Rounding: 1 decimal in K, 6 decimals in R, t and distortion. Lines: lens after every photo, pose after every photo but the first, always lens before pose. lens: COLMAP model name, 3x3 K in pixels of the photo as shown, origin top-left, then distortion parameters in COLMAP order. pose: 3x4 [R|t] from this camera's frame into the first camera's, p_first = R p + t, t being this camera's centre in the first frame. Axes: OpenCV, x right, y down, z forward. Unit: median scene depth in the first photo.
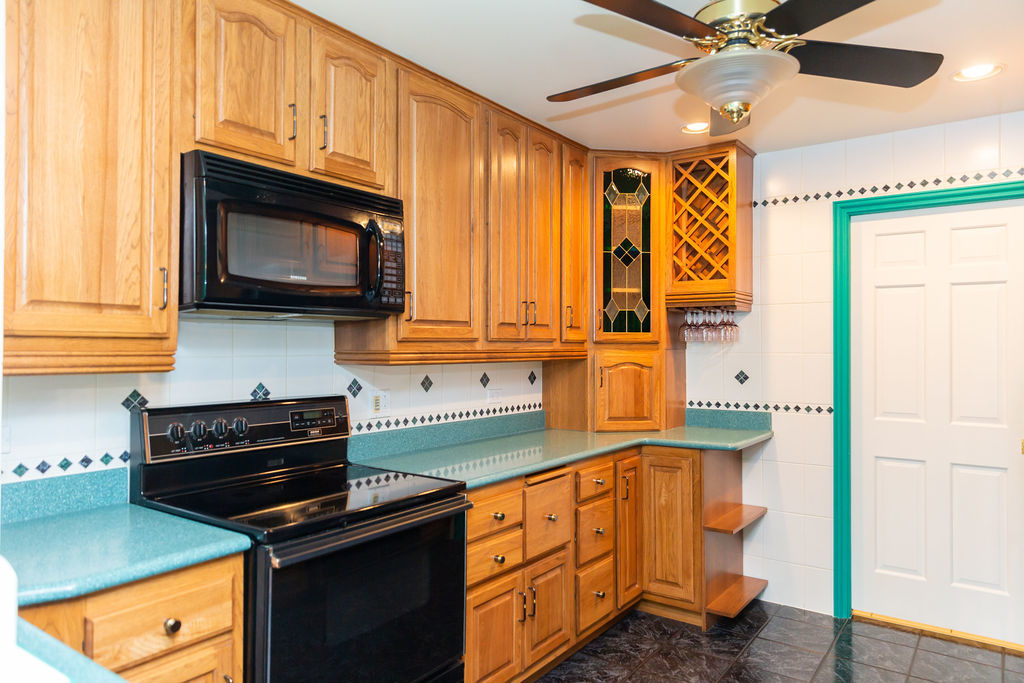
lens RADIAL K [[675.2, 0, 510.1], [0, 675.2, 338.2], [0, 0, 1]] dist [0.007243, -0.000887]
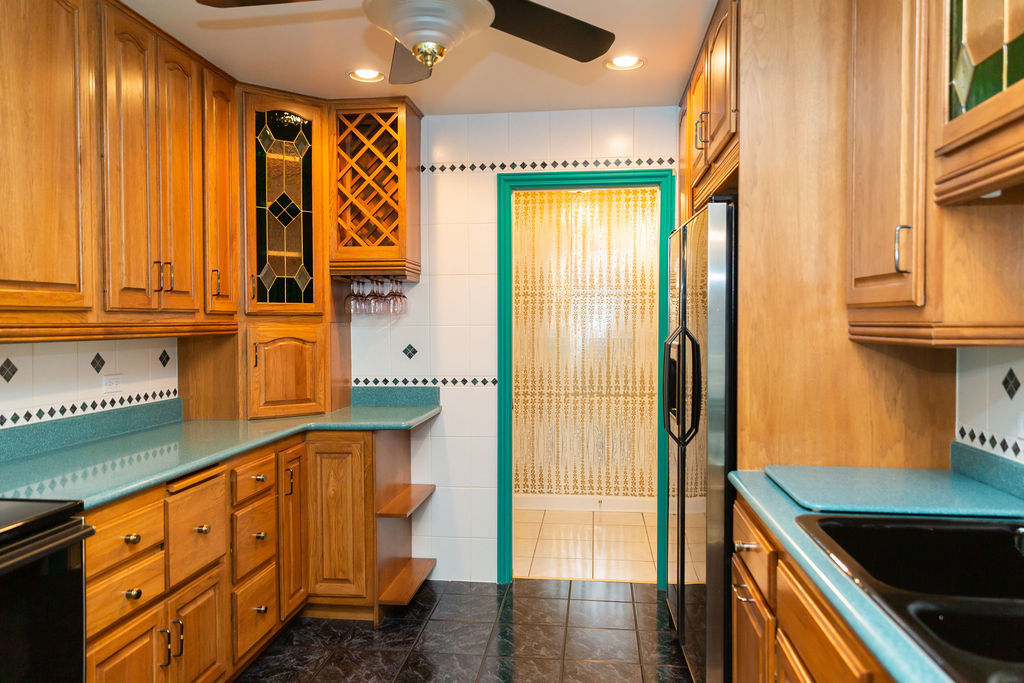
lens RADIAL K [[714.2, 0, 510.2], [0, 714.2, 337.9], [0, 0, 1]] dist [0.009004, -0.001886]
pose [[0.873974, -0.014901, 0.485744, -0.022340], [-0.001779, 0.999425, 0.033861, 0.004998], [-0.485969, -0.030458, 0.873445, 0.060707]]
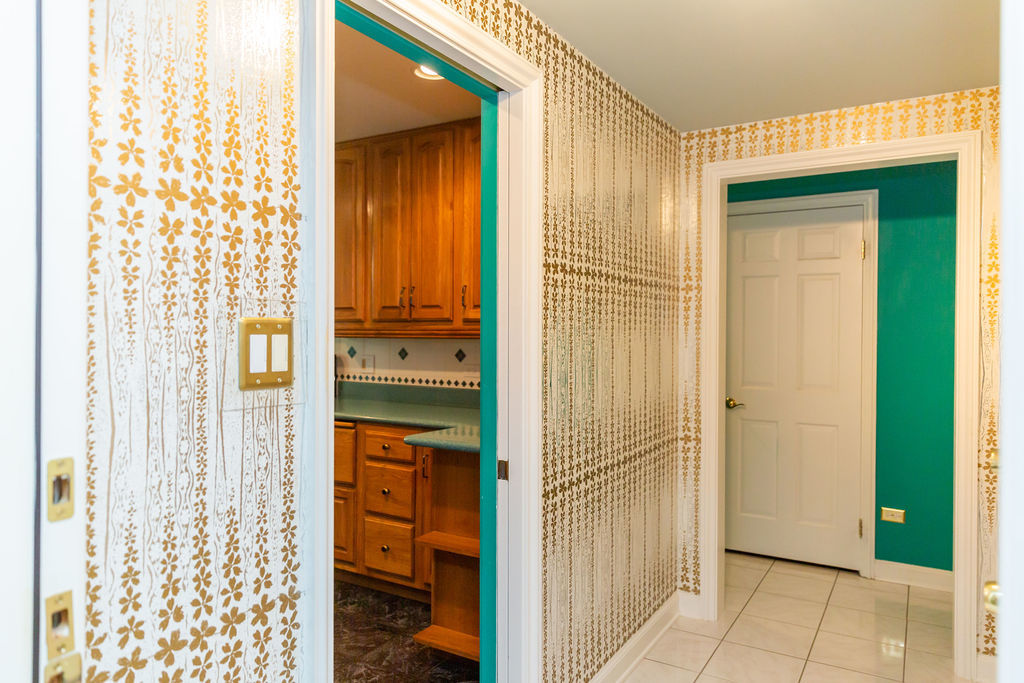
lens RADIAL K [[686.2, 0, 512.7], [0, 686.2, 337.9], [0, 0, 1]] dist [0.009080, -0.002385]
pose [[0.088365, 0.008224, -0.996054, 1.090563], [0.007539, 0.999932, 0.008925, 0.022233], [0.996060, -0.008298, 0.088297, 0.954476]]
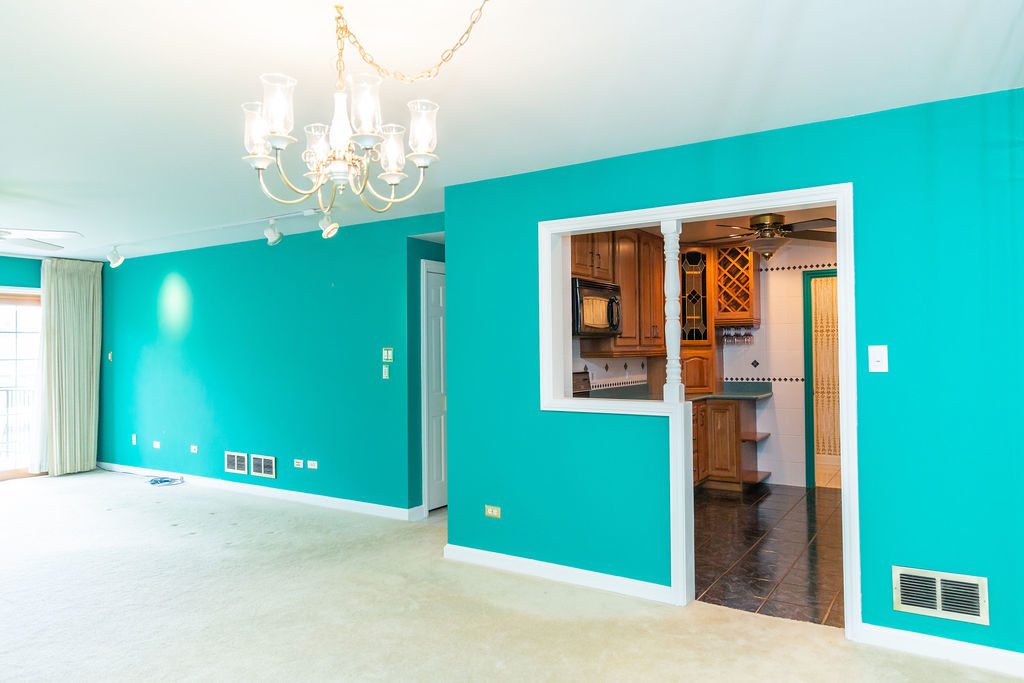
lens RADIAL K [[686.2, 0, 512.7], [0, 686.2, 337.9], [0, 0, 1]] dist [0.009080, -0.002385]
pose [[0.998602, -0.011661, 0.051559, -0.441561], [0.011855, 0.999924, -0.003451, -0.014758], [-0.051514, 0.004057, 0.998664, -0.893965]]
